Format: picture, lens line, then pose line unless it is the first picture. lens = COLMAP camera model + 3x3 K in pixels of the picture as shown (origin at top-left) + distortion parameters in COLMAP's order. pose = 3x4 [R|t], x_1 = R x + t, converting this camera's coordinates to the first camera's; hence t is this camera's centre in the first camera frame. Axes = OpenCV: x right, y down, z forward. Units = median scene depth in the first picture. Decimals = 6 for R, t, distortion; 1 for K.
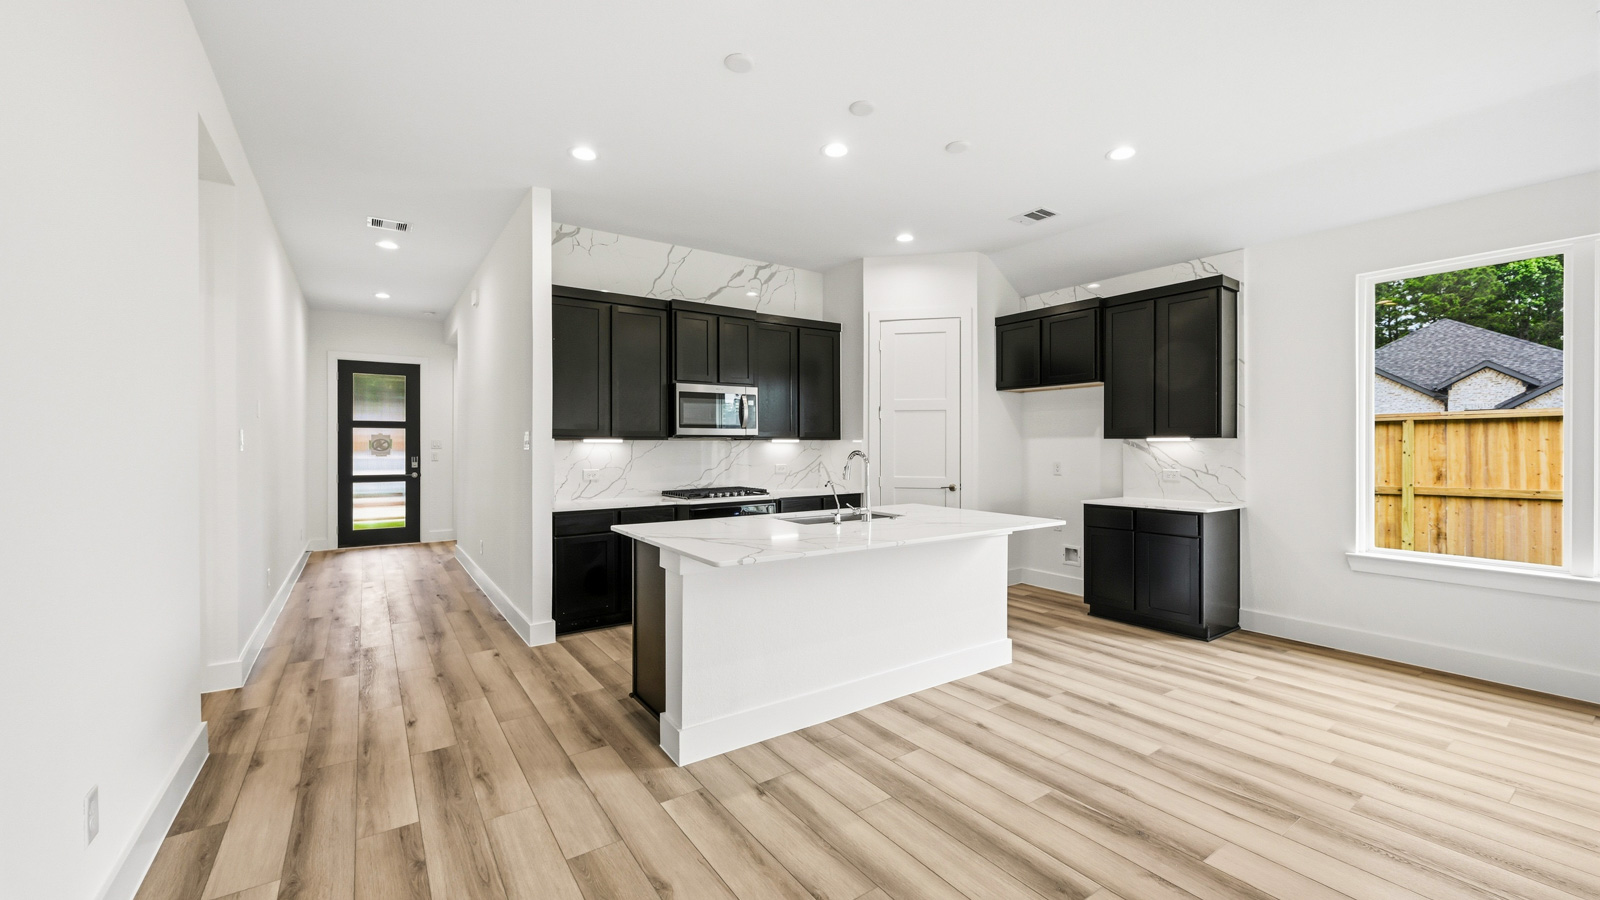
lens RADIAL K [[630.0, 0, 803.0], [0, 630.0, 442.0], [0, 0, 1]] dist [-0.001837, 0.000153]
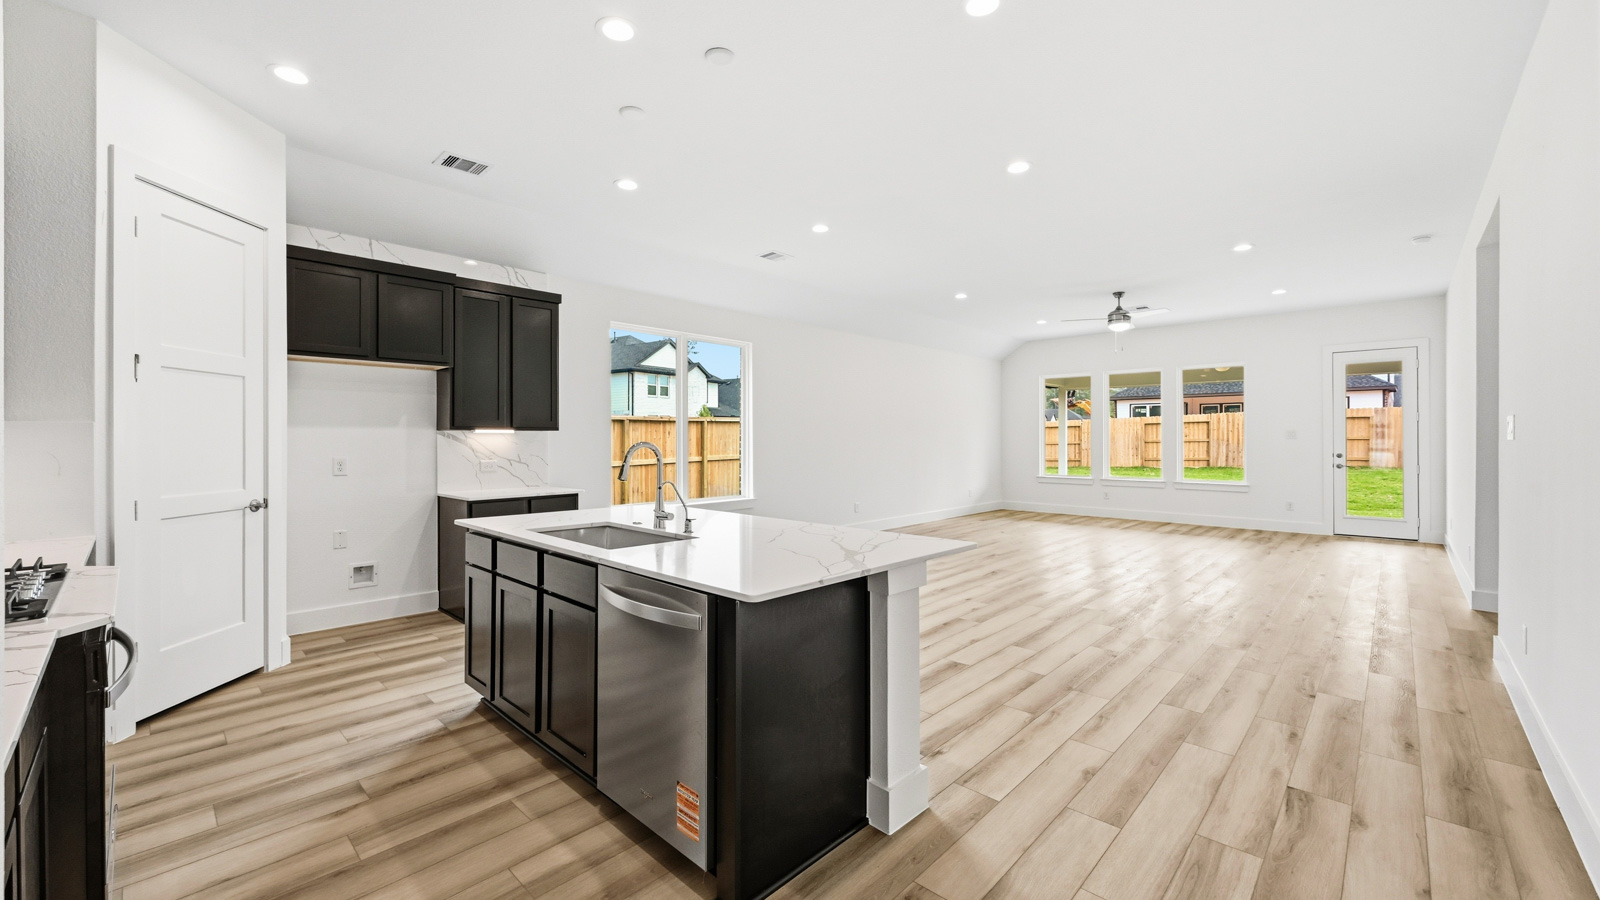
lens RADIAL K [[630.0, 0, 795.9], [0, 630.0, 433.2], [0, 0, 1]] dist [-0.001837, 0.000153]
pose [[-0.198466, 0.008834, 0.980068, -0.569838], [-0.005266, 0.999935, -0.010080, 0.007622], [-0.980094, -0.007162, -0.198406, 0.762956]]
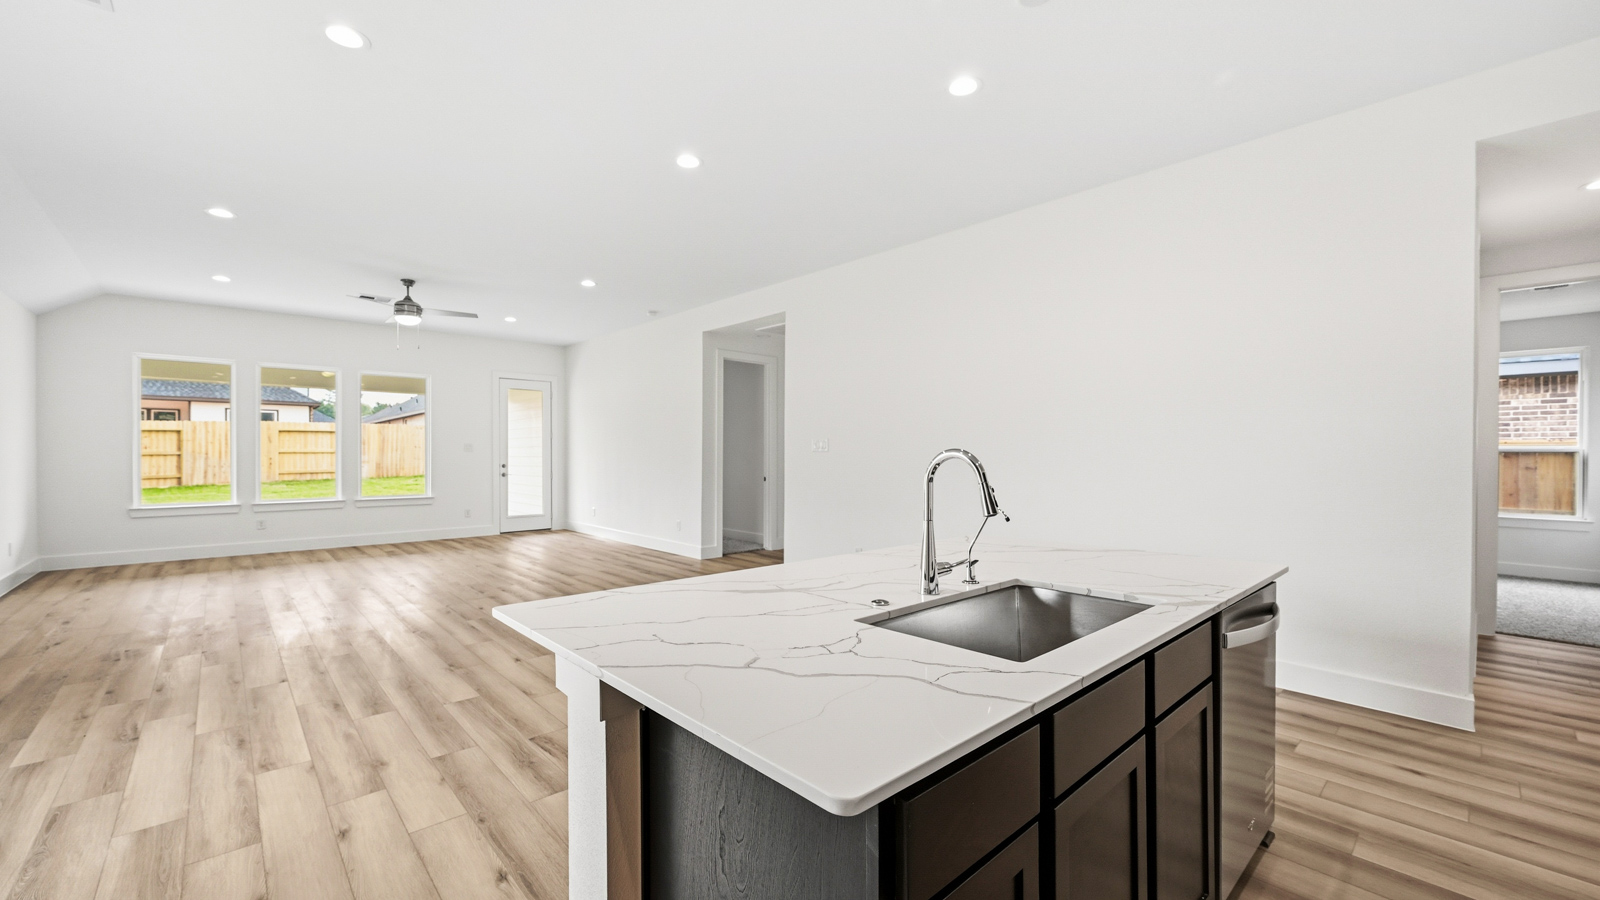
lens RADIAL K [[630.0, 0, 797.2], [0, 630.0, 454.5], [0, 0, 1]] dist [-0.001837, 0.000153]
pose [[-0.991112, -0.001954, -0.133012, 0.206880], [-0.001441, 0.999991, -0.003953, 0.014683], [0.133019, -0.003726, -0.991107, 1.132152]]
